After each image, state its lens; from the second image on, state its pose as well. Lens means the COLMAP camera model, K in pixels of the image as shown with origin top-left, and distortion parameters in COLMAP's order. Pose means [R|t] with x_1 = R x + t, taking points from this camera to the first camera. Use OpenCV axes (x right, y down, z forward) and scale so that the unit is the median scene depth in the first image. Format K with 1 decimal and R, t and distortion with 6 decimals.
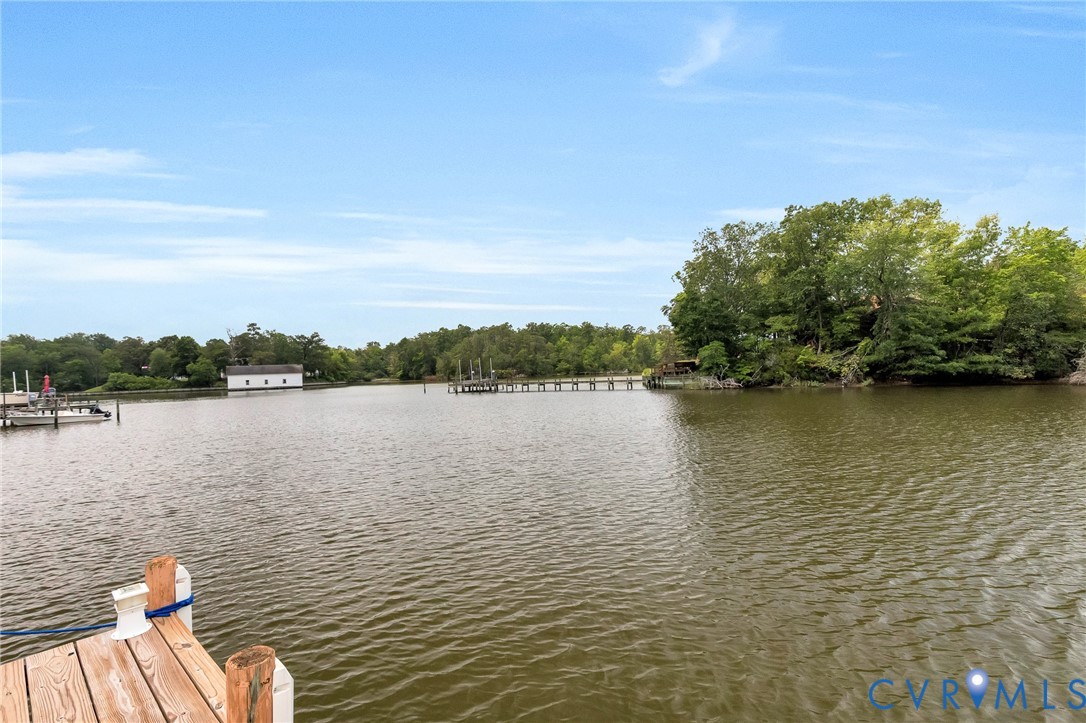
lens RADIAL K [[503.8, 0, 545.1], [0, 503.8, 369.5], [0, 0, 1]] dist [0.009435, -0.000549]
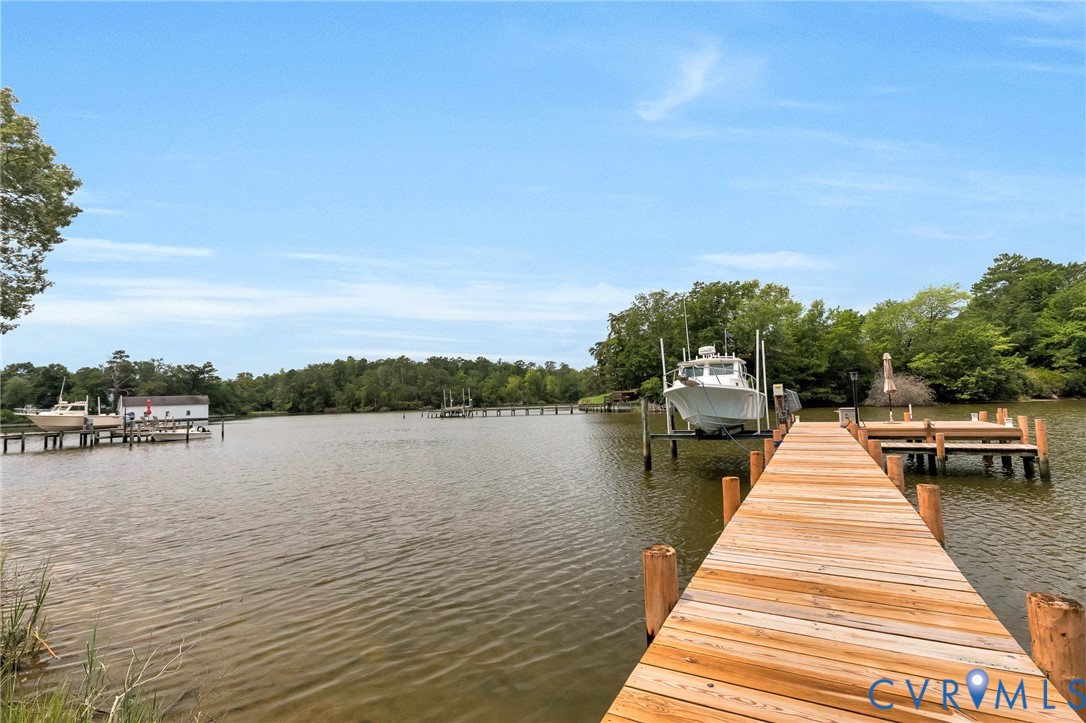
lens RADIAL K [[501.8, 0, 542.3], [0, 501.8, 367.8], [0, 0, 1]] dist [0.009396, -0.000600]
pose [[0.966948, 0.017330, 0.254384, -0.215001], [0.000652, 0.997516, -0.070434, 0.010302], [-0.254972, 0.068272, 0.964535, -0.171761]]
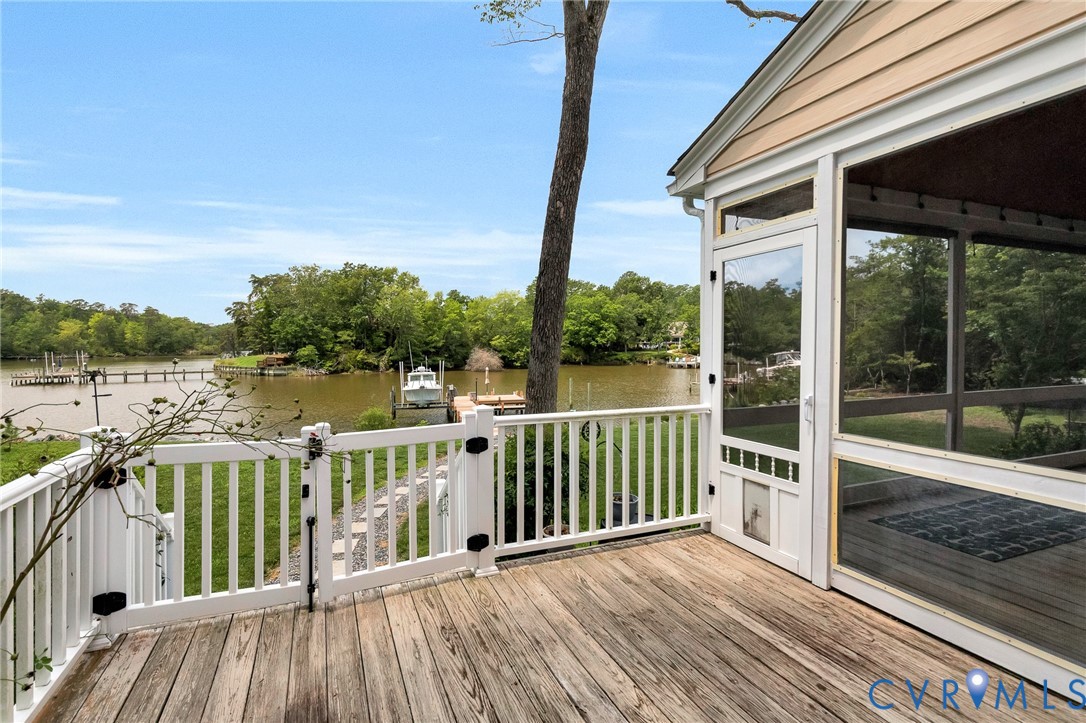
lens RADIAL K [[511.0, 0, 540.0], [0, 511.0, 358.7], [0, 0, 1]] dist [0.001990, 0.000056]
pose [[0.548852, 0.003953, 0.835910, -0.418390], [-0.015316, 0.999868, 0.005329, -0.023557], [-0.835779, -0.015728, 0.548840, -0.328145]]
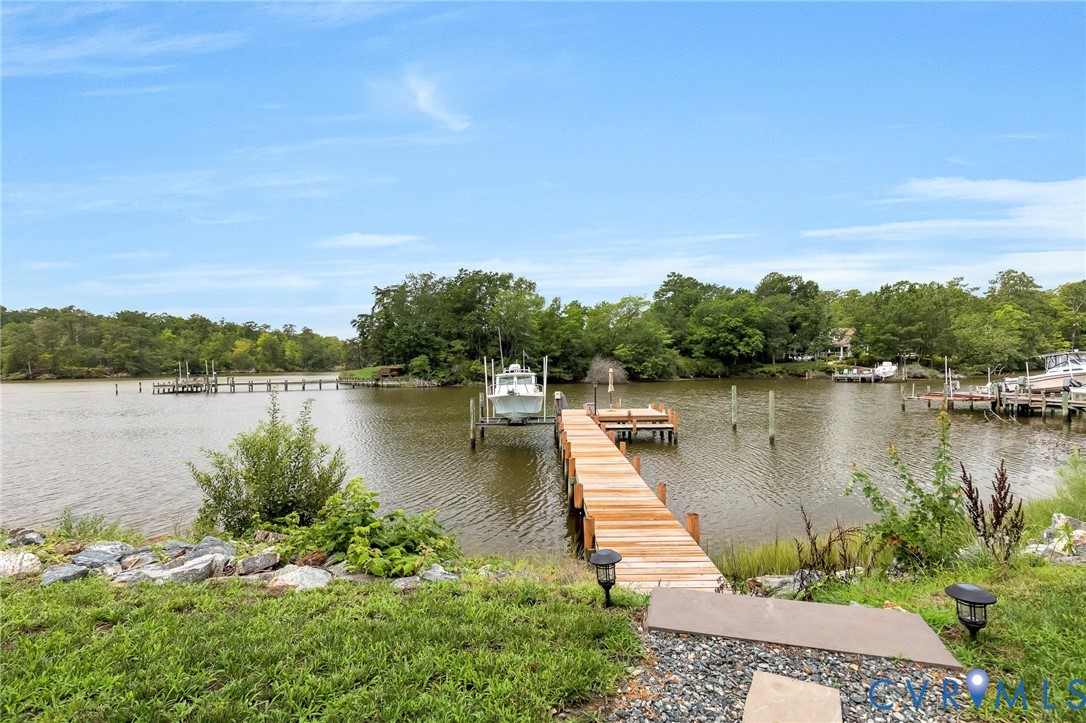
lens RADIAL K [[503.8, 0, 545.1], [0, 503.8, 369.5], [0, 0, 1]] dist [0.009435, -0.000549]
pose [[0.724773, 0.014394, 0.688838, -0.295814], [-0.015264, 0.999872, -0.004833, -0.008150], [-0.688819, -0.007011, 0.724900, -0.226752]]
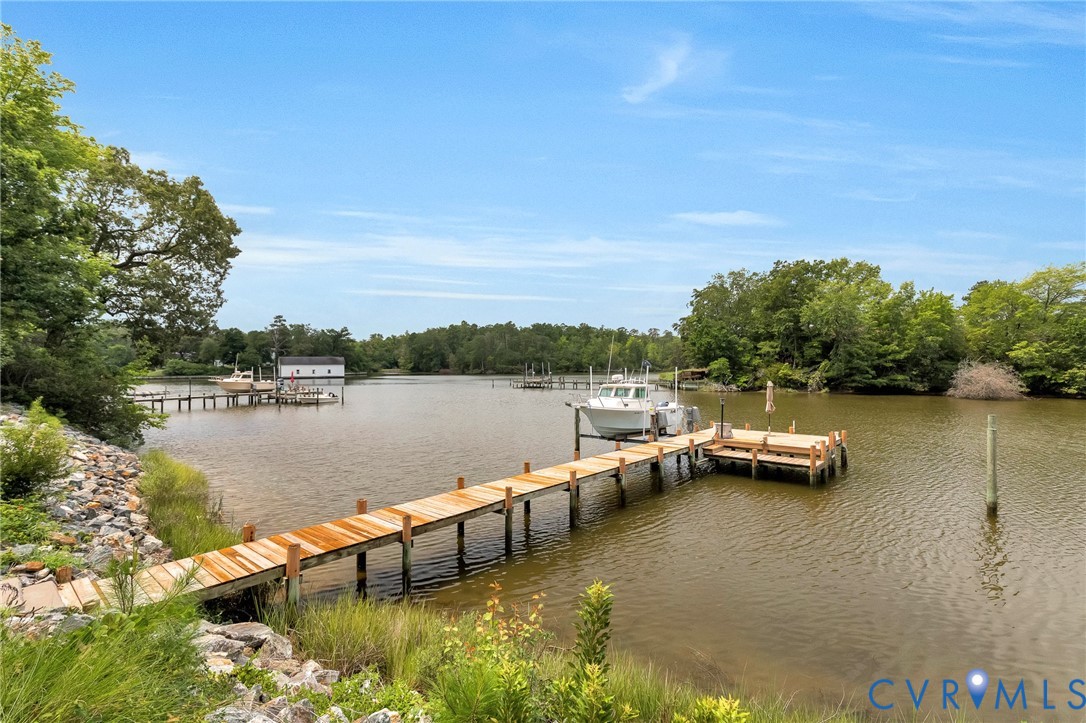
lens RADIAL K [[503.8, 0, 545.1], [0, 503.8, 369.5], [0, 0, 1]] dist [0.009435, -0.000549]
pose [[0.998665, 0.030098, 0.041989, -0.152974], [-0.030615, 0.999462, 0.011724, -0.017568], [-0.041613, -0.012994, 0.999049, -0.276329]]
